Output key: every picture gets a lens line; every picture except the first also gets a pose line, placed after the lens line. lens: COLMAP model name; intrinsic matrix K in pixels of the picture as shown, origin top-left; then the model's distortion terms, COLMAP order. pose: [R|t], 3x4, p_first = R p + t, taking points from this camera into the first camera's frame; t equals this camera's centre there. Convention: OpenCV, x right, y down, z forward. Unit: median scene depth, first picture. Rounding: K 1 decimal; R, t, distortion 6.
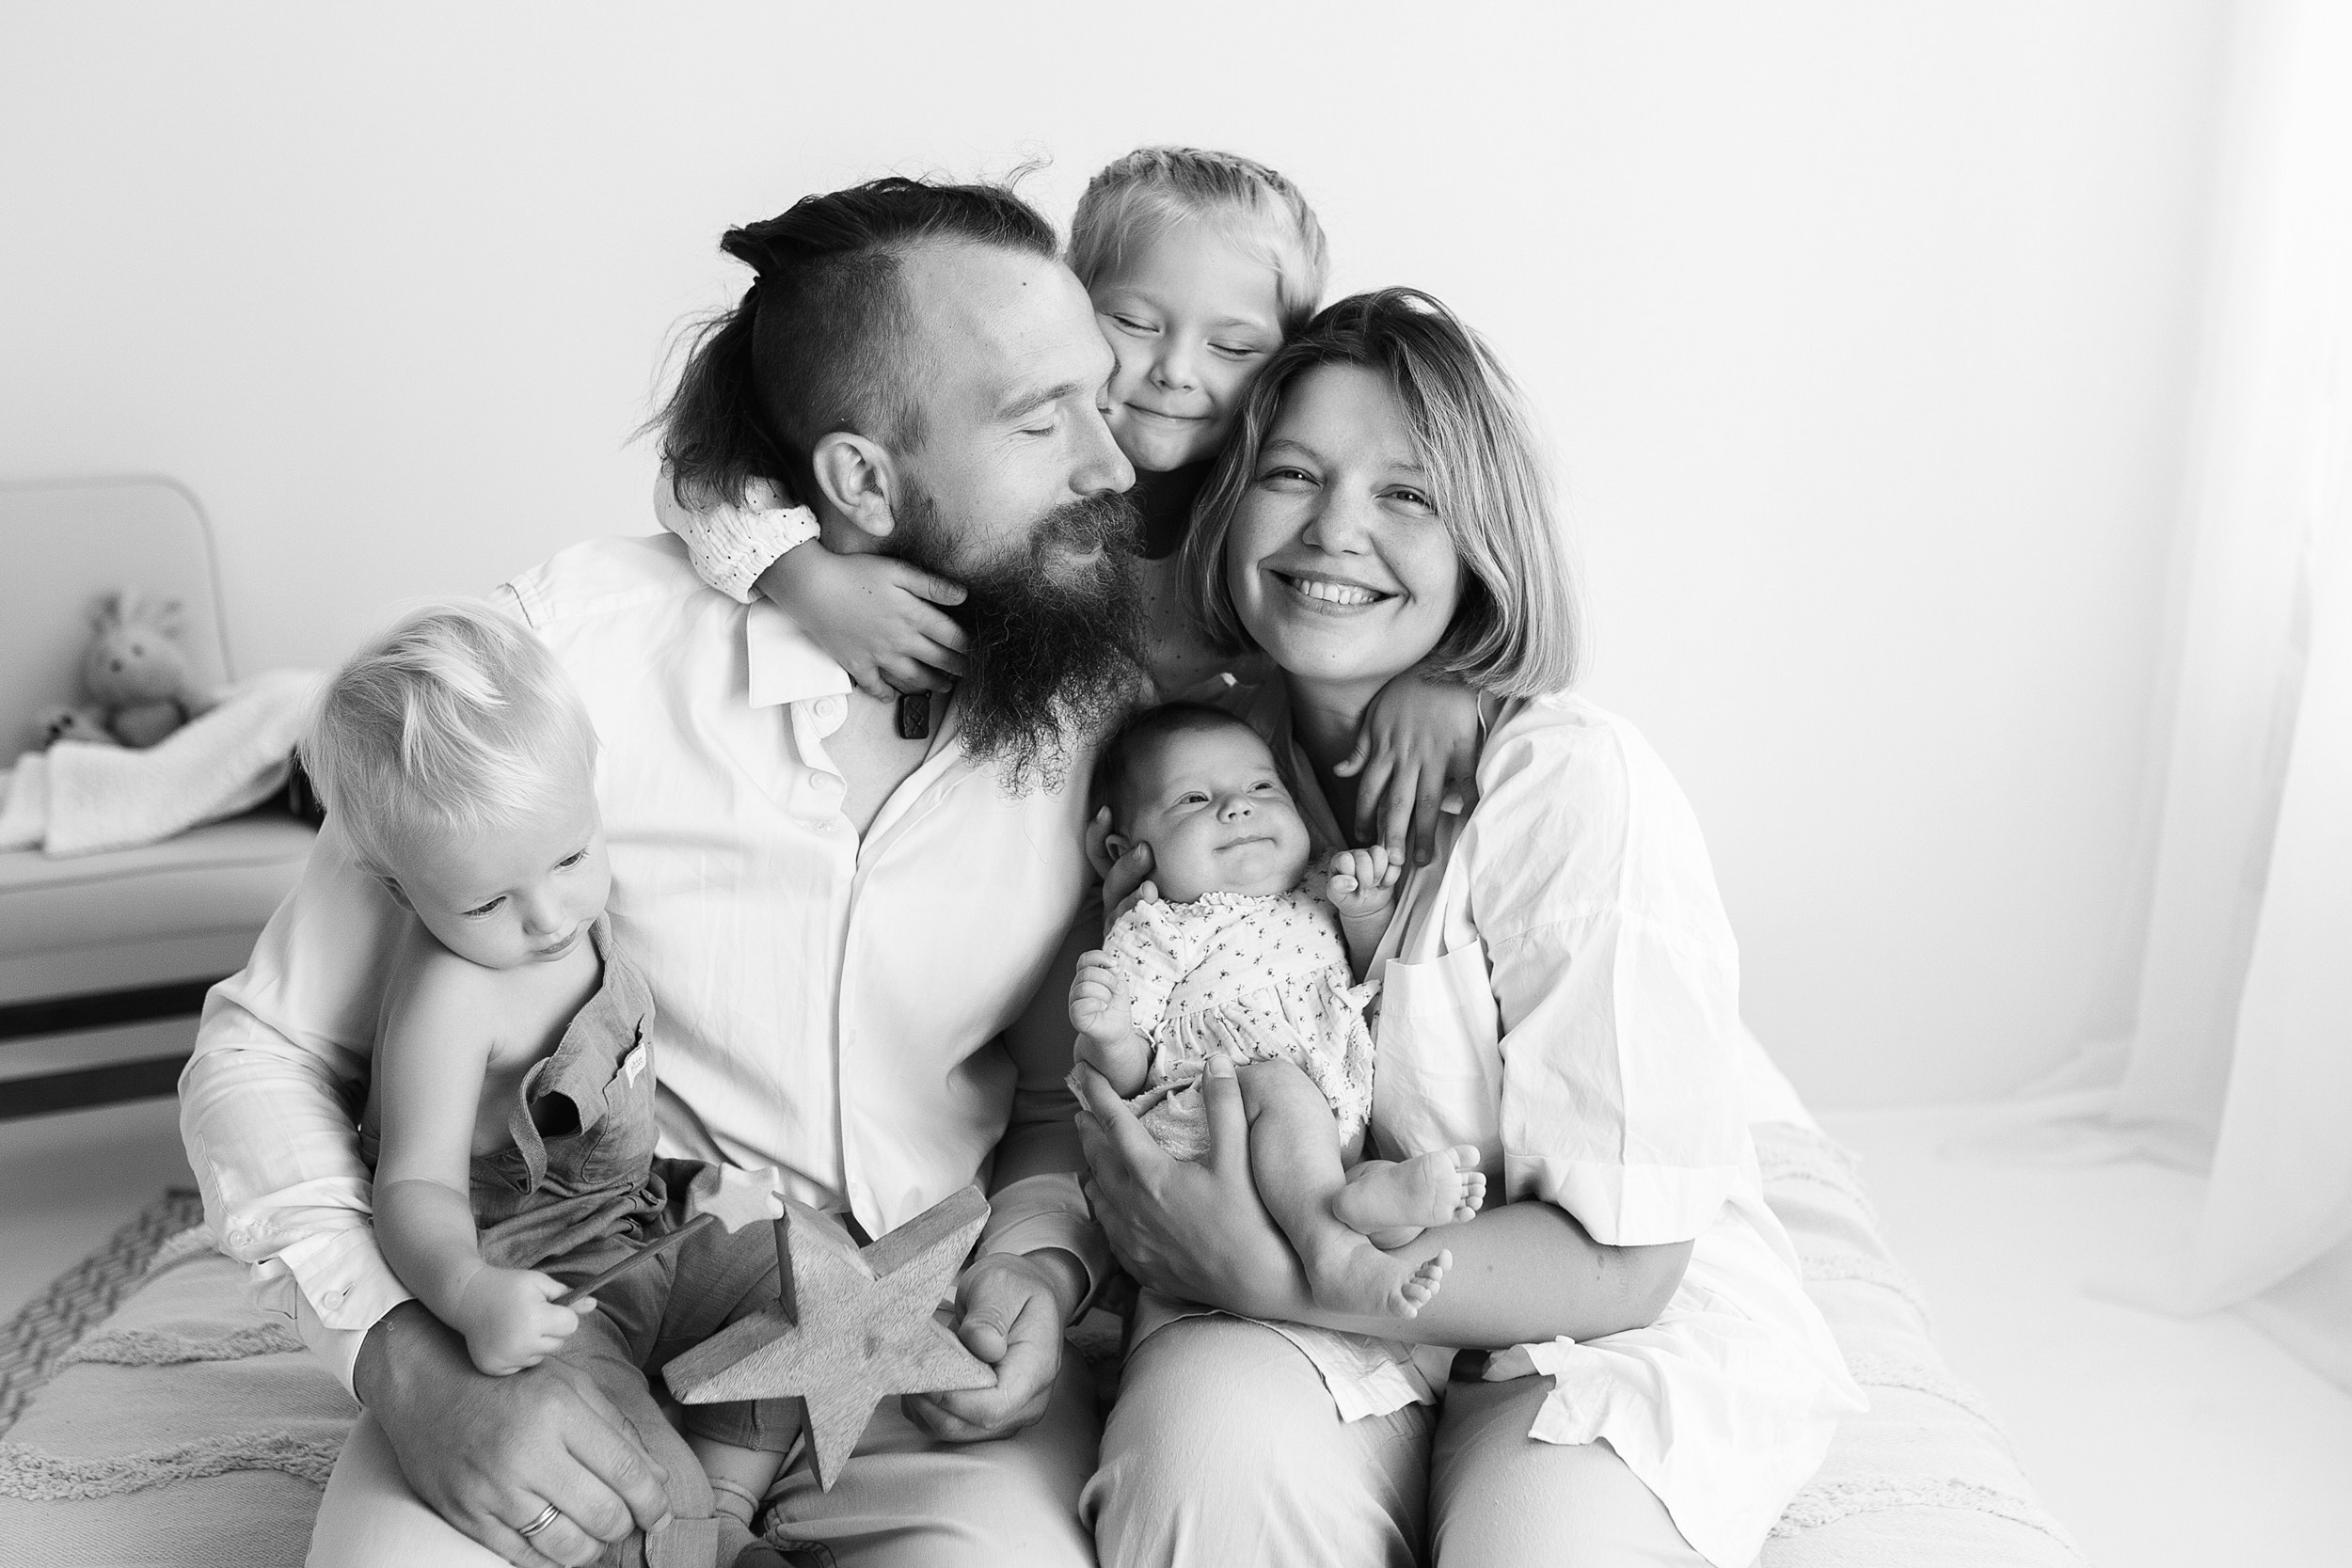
lens RADIAL K [[2491.3, 0, 1176.0], [0, 2491.3, 784.0], [0, 0, 1]] dist [0.074099, 0.010567]
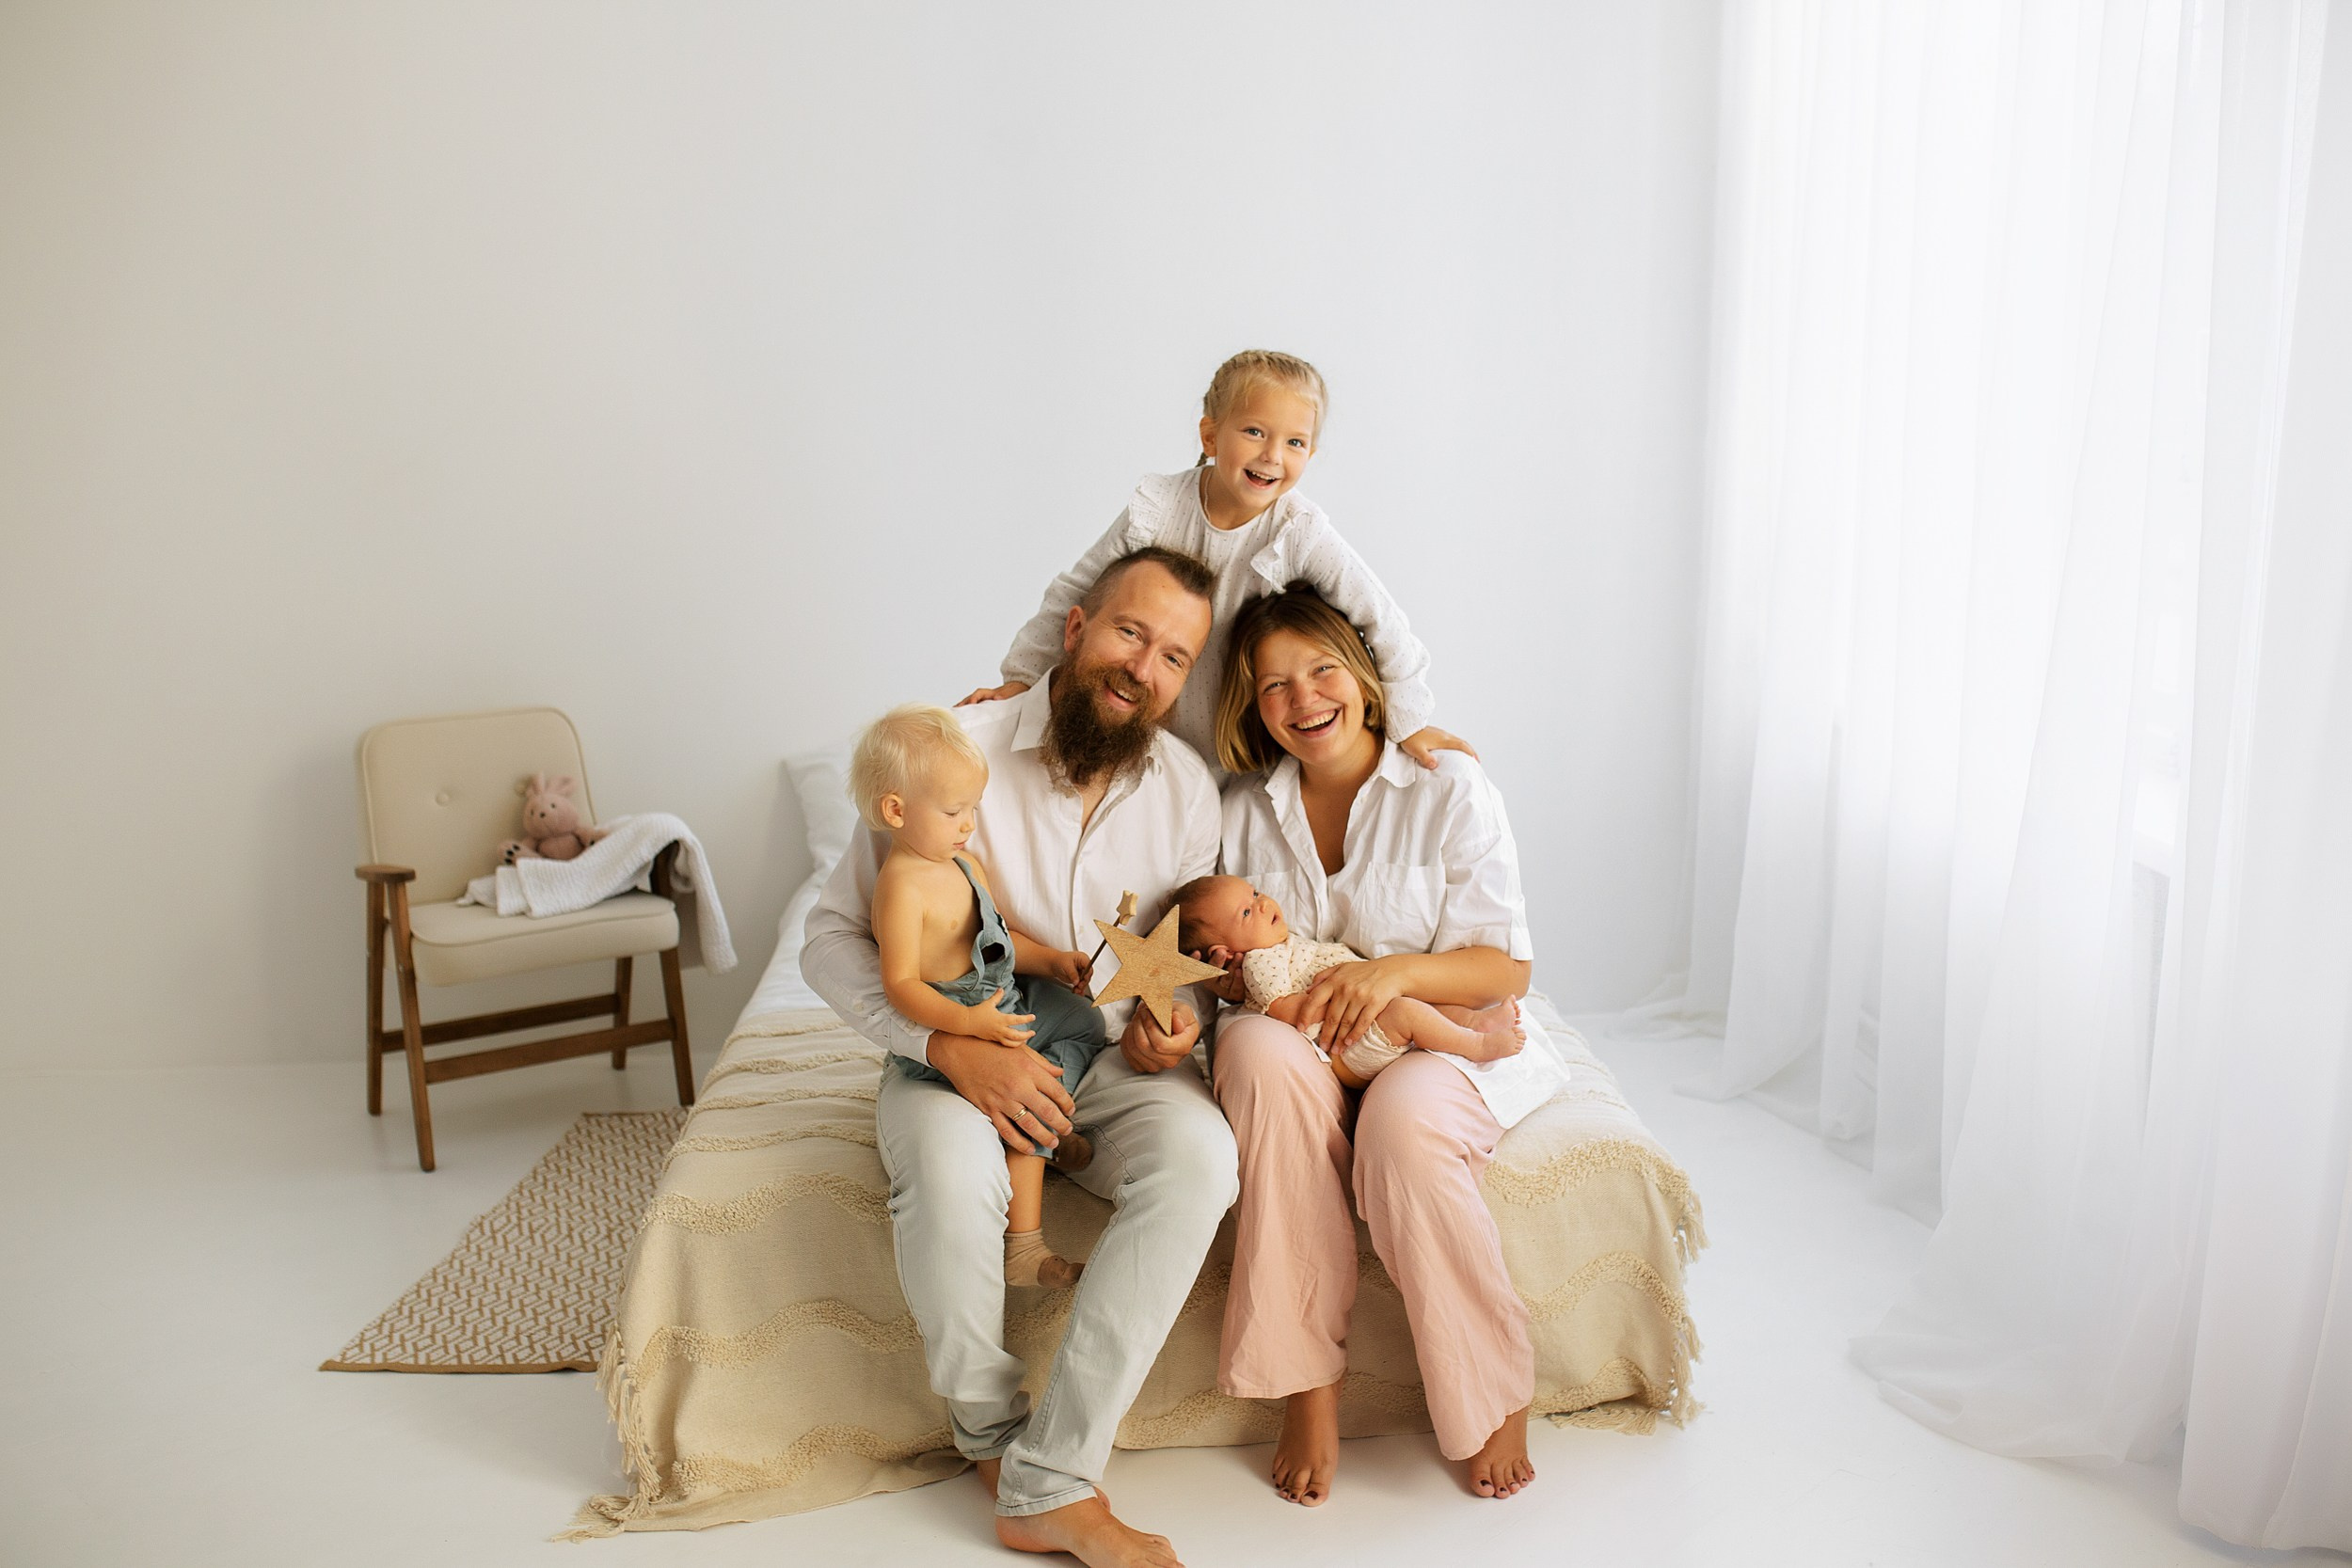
lens RADIAL K [[2491.3, 0, 1176.0], [0, 2491.3, 784.0], [0, 0, 1]] dist [0.074099, 0.010567]
pose [[0.992698, -0.044724, 0.112027, -0.180912], [0.057465, 0.991907, -0.113214, 0.152527], [-0.106057, 0.118825, 0.987235, -0.747690]]
